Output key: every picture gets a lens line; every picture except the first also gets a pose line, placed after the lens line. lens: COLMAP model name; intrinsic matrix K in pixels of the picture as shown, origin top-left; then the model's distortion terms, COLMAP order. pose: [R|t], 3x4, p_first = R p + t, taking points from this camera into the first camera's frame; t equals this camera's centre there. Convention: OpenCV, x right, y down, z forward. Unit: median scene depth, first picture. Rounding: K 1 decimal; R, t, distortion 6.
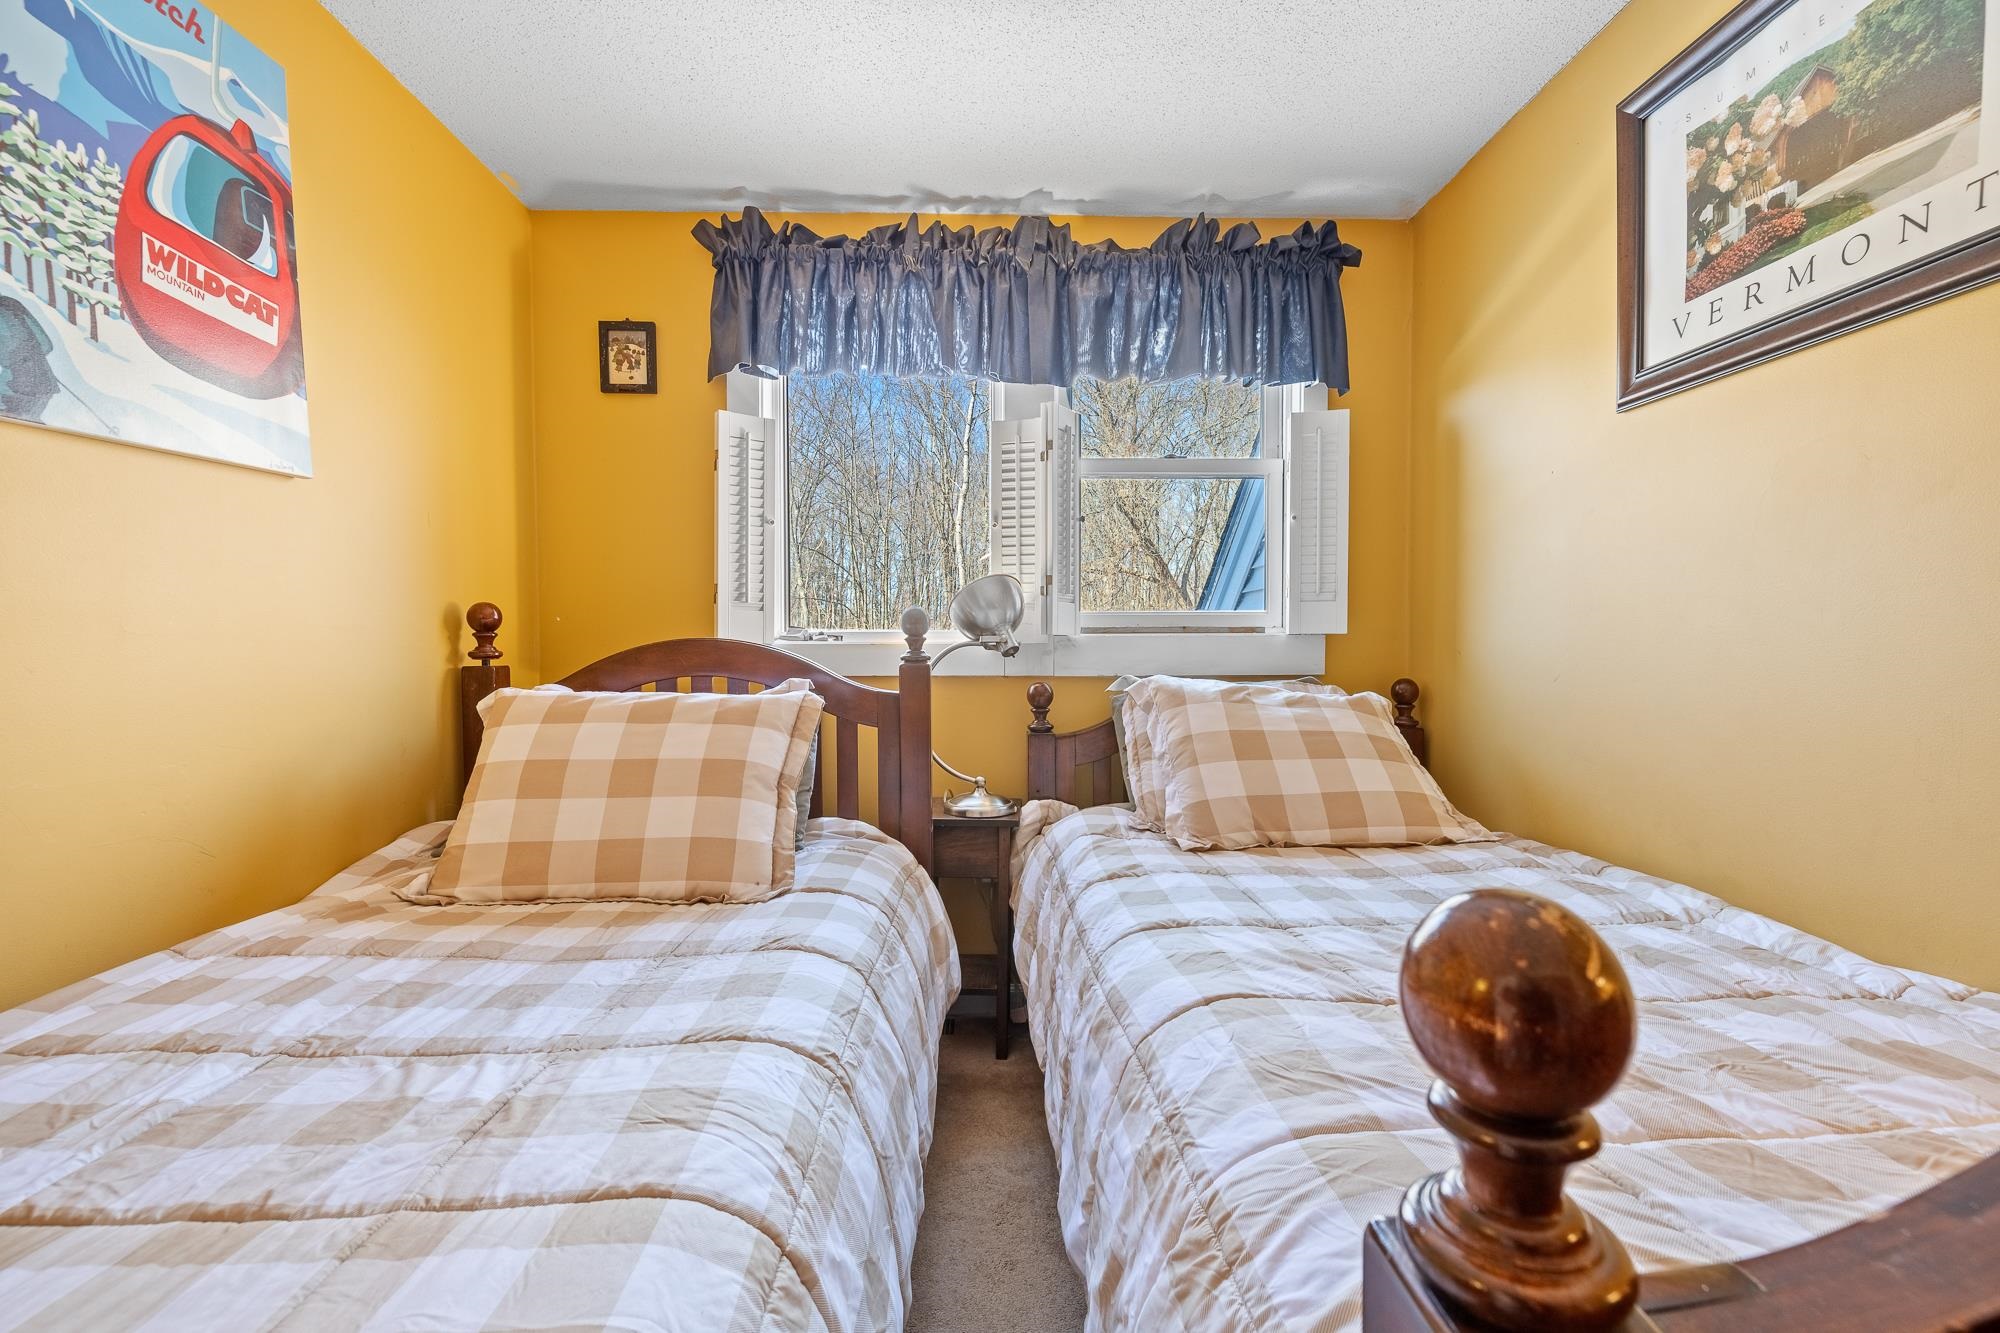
lens RADIAL K [[831.1, 0, 1000.0], [0, 831.1, 666.5], [0, 0, 1]] dist [0.000330, -0.000428]
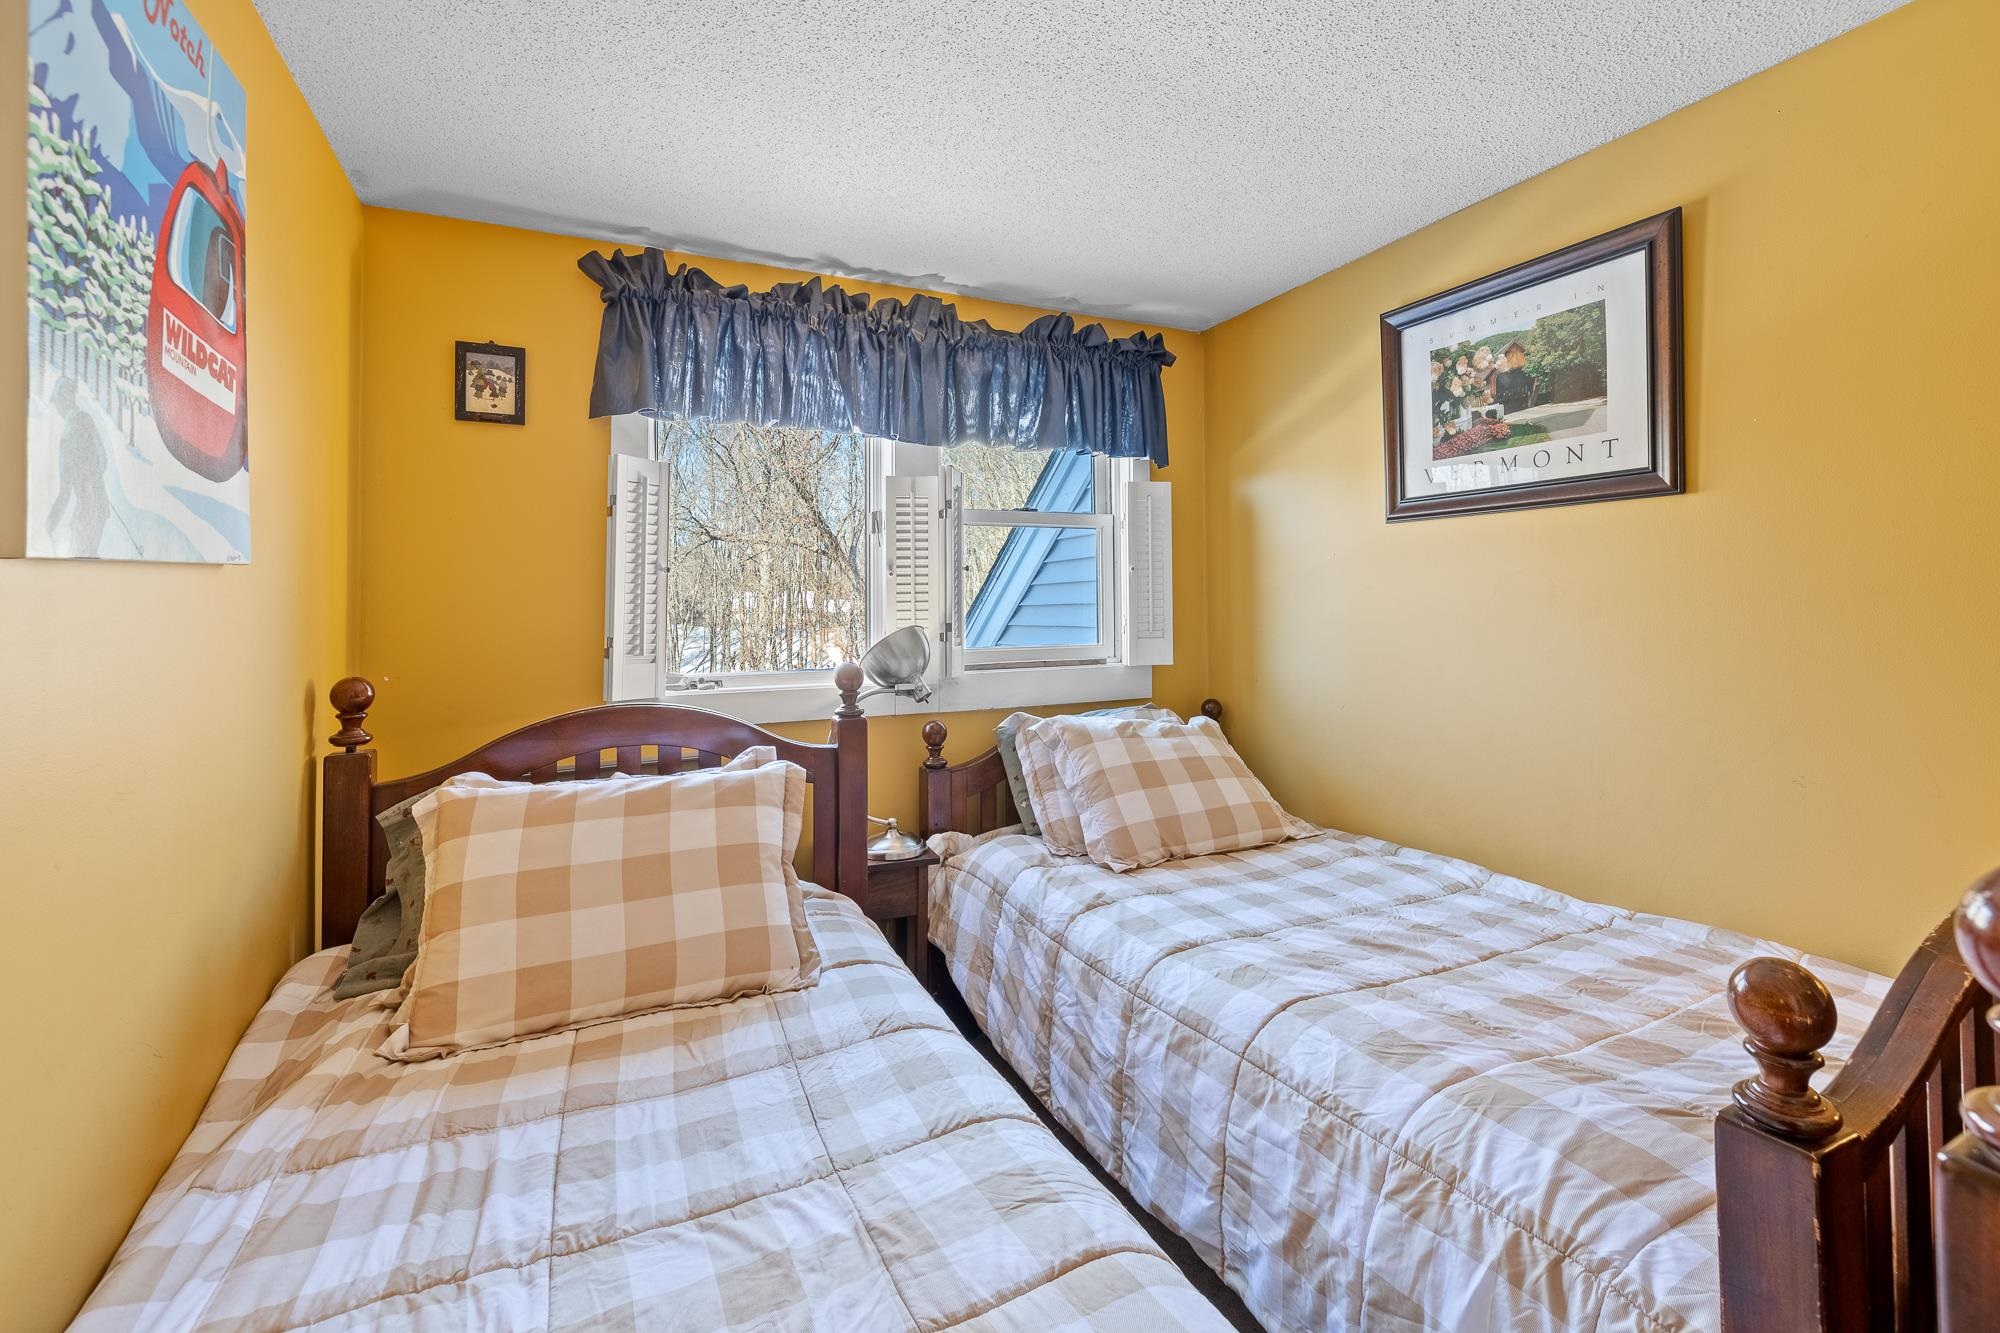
lens RADIAL K [[865.1, 0, 1001.9], [0, 865.1, 588.9], [0, 0, 1]] dist [-0.001146, 0.000262]
pose [[0.915696, 0.000023, 0.401871, -0.401637], [0.021291, 0.998593, -0.048572, -0.119193], [-0.401307, 0.053034, 0.914407, -0.075098]]
